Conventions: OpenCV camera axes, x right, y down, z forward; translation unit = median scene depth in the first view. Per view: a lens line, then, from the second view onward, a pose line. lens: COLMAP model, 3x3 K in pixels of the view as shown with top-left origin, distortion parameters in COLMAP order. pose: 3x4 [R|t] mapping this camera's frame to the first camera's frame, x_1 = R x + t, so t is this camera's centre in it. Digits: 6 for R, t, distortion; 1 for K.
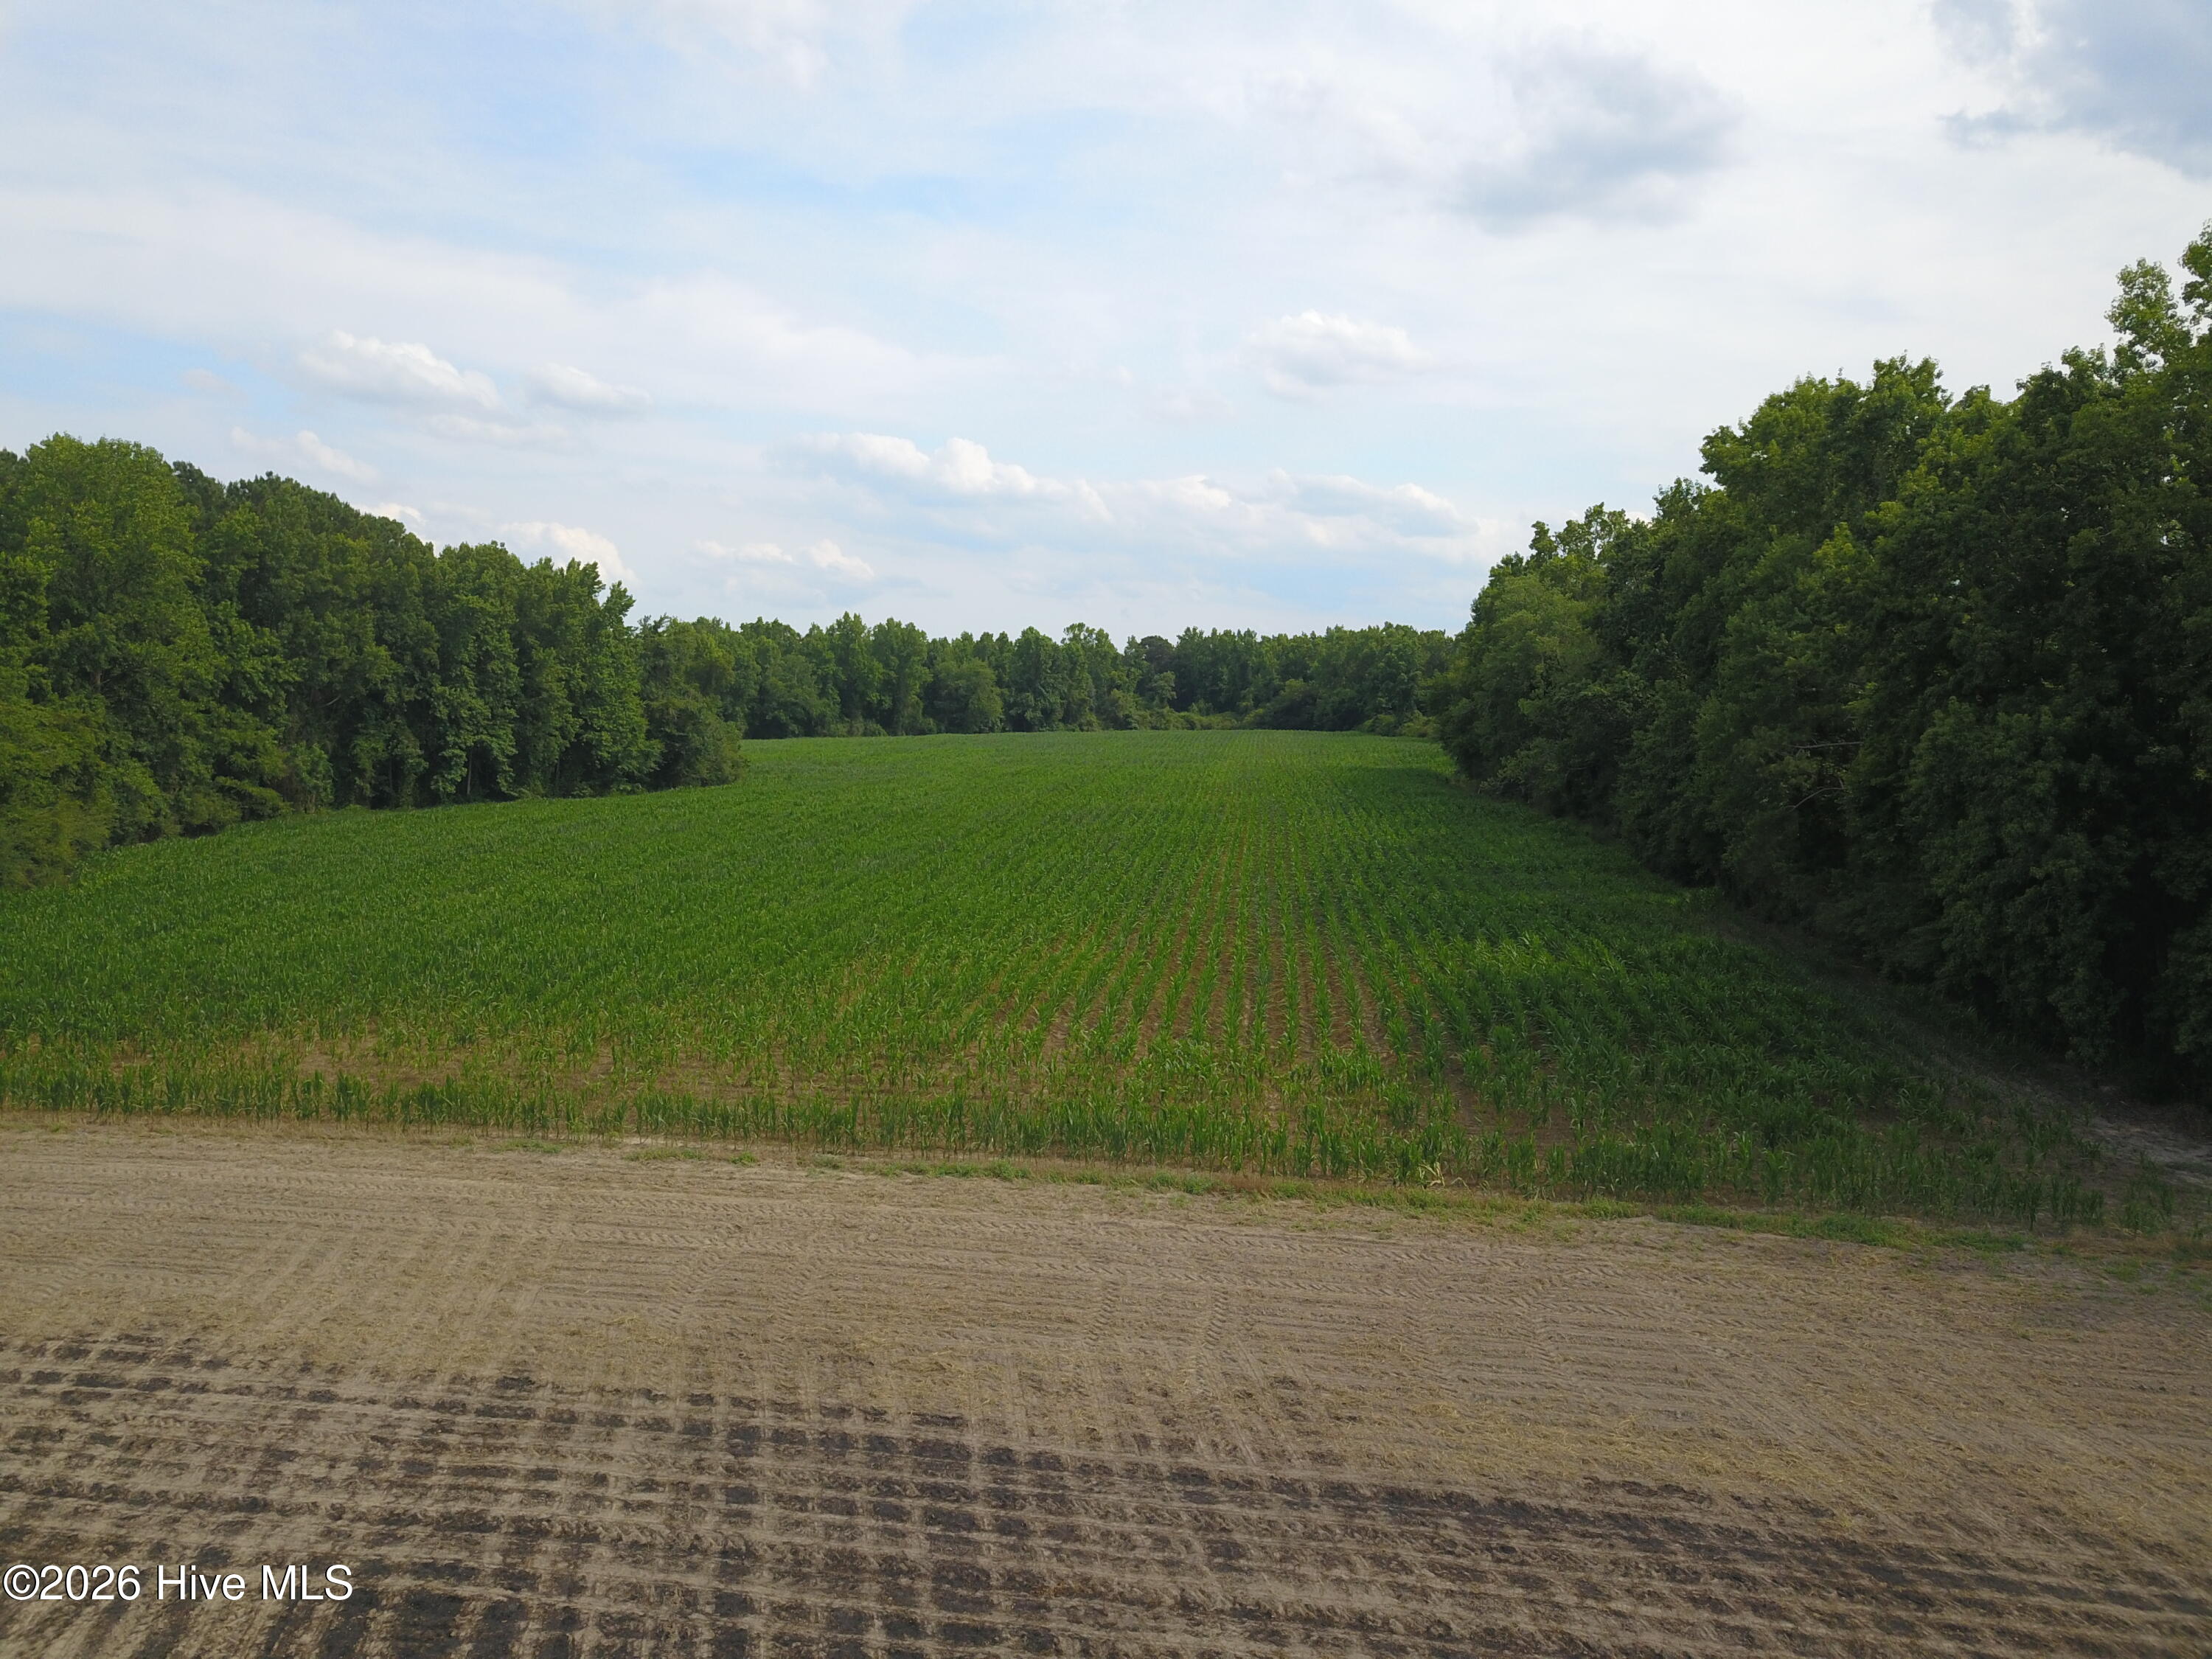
lens RADIAL K [[1645.5, 0, 1106.0], [0, 1645.5, 829.5], [0, 0, 1]] dist [0.122486, 0.000131]
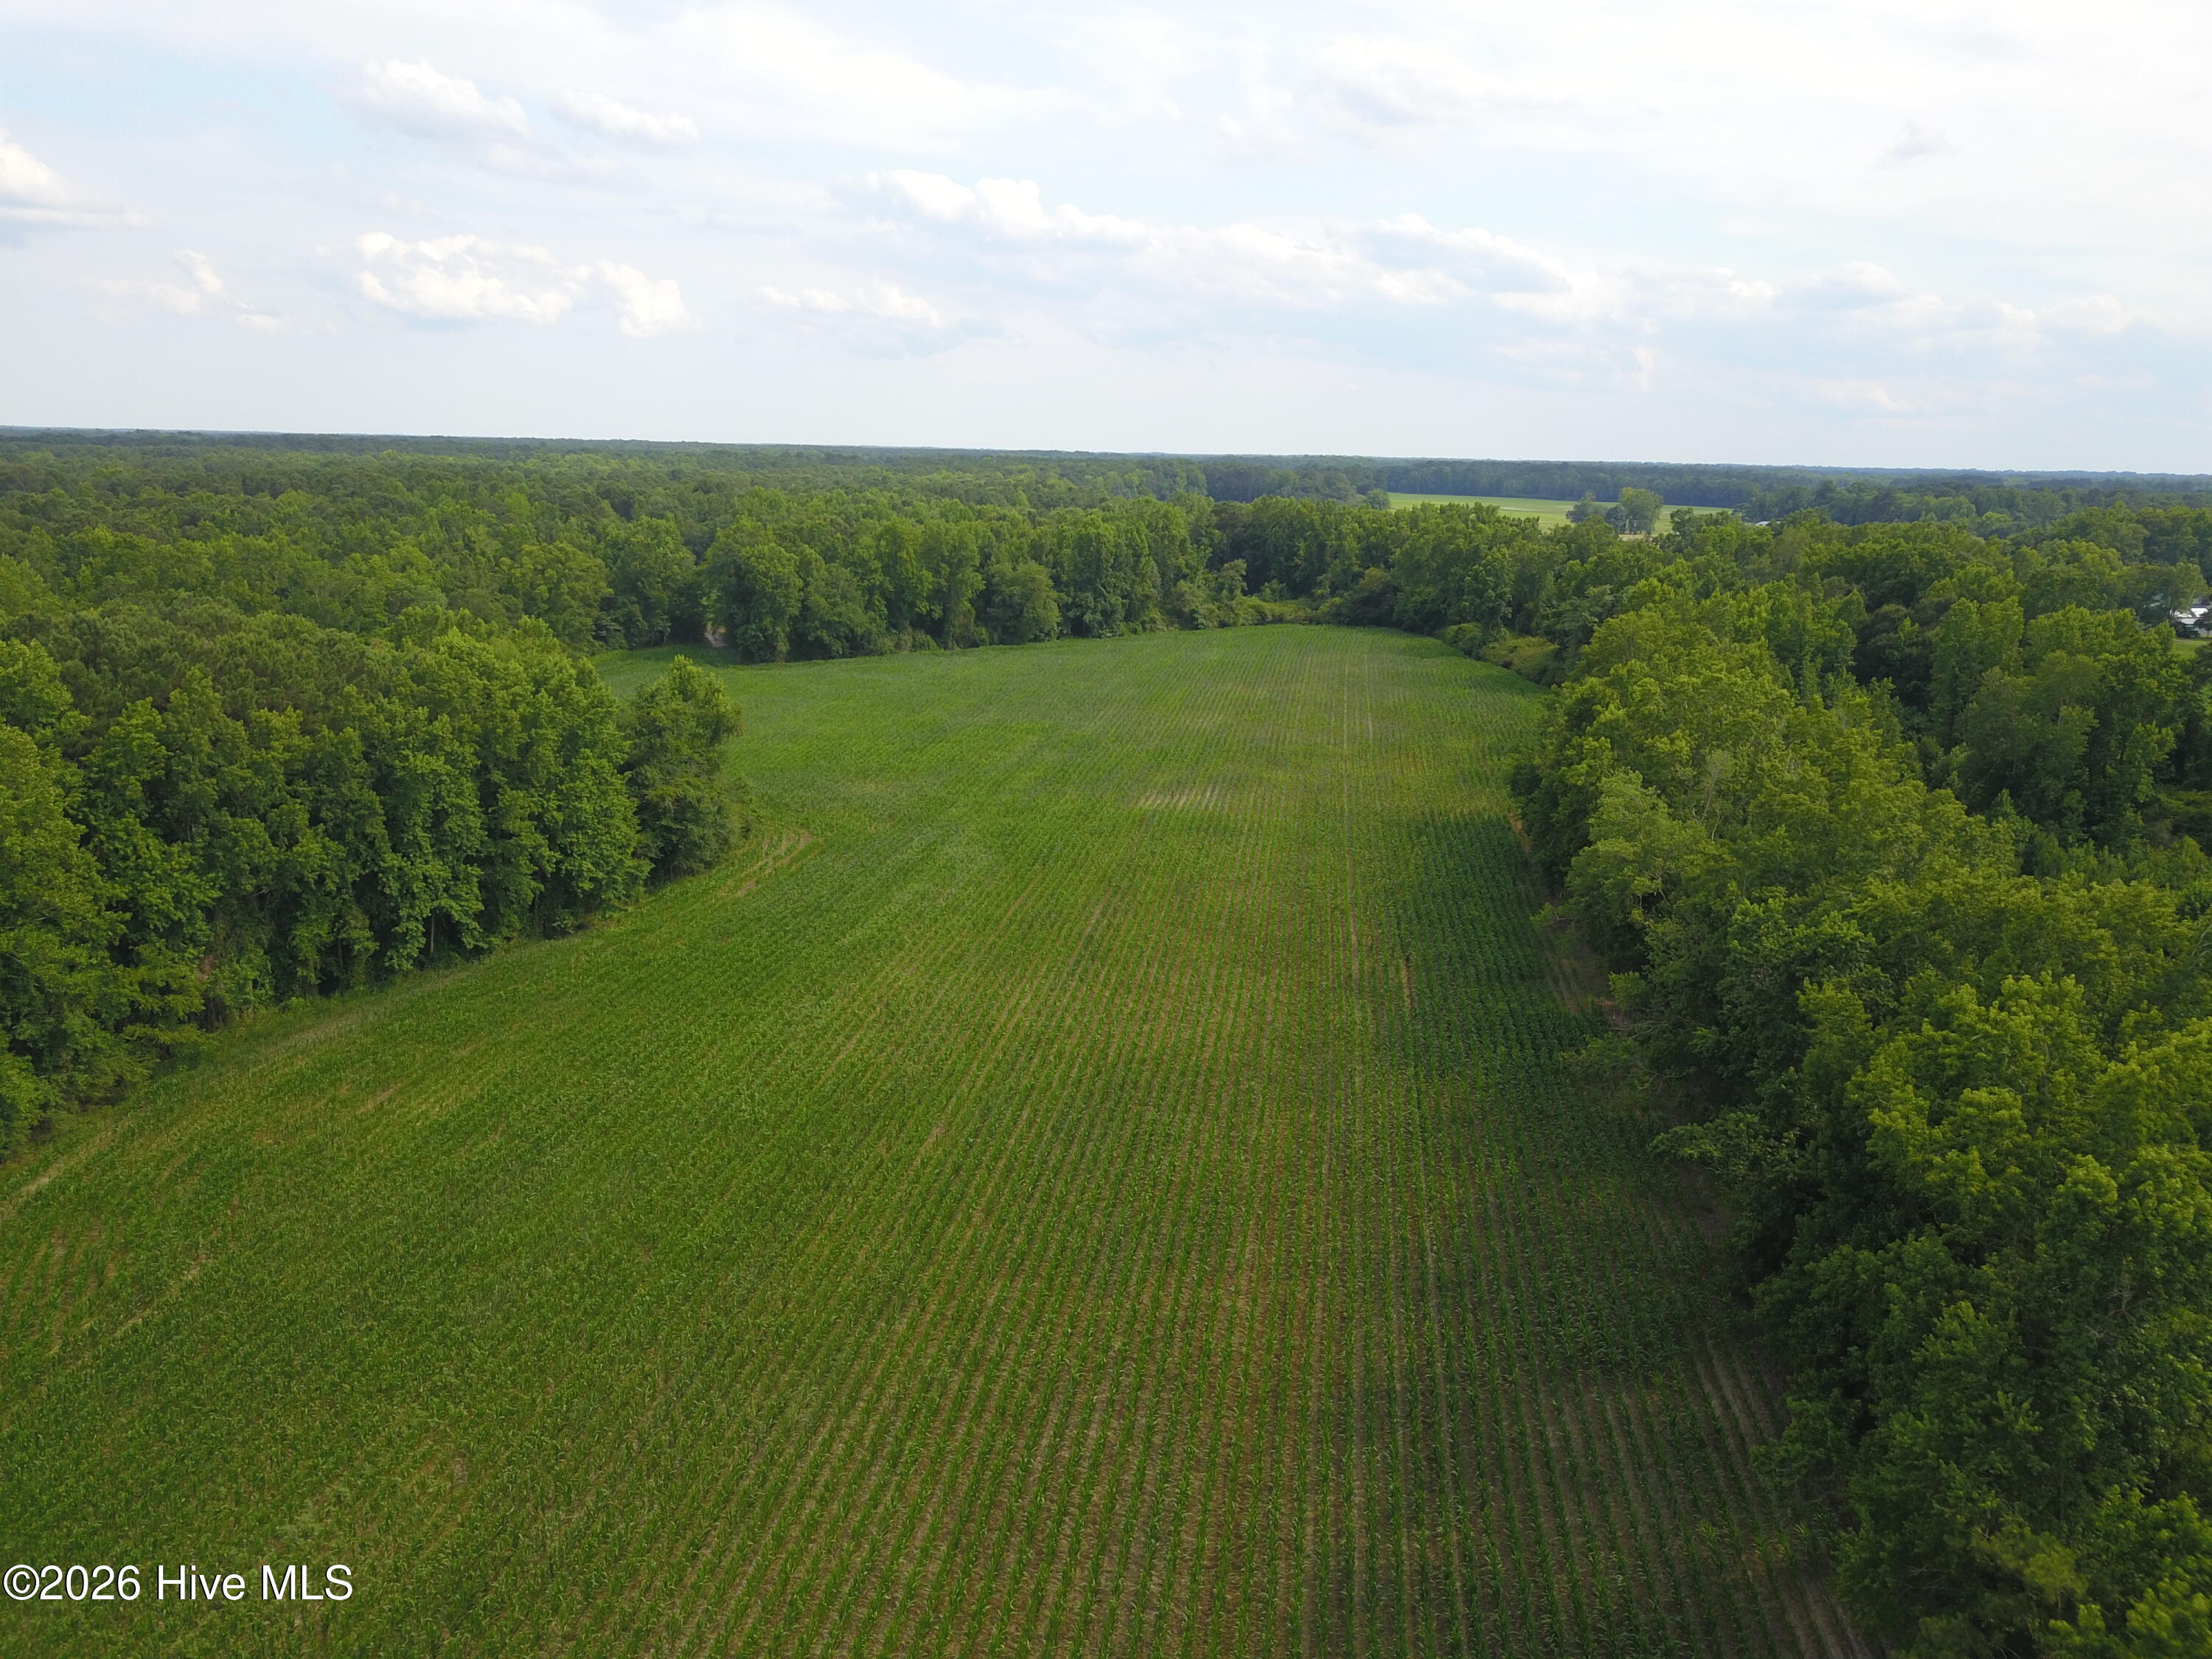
lens RADIAL K [[1645.5, 0, 1106.0], [0, 1645.5, 829.5], [0, 0, 1]] dist [0.122486, 0.000131]
pose [[0.998705, 0.022253, -0.045749, 0.010224], [-0.015455, 0.989469, 0.143920, -0.093757], [0.048470, -0.143026, 0.988531, 0.053312]]
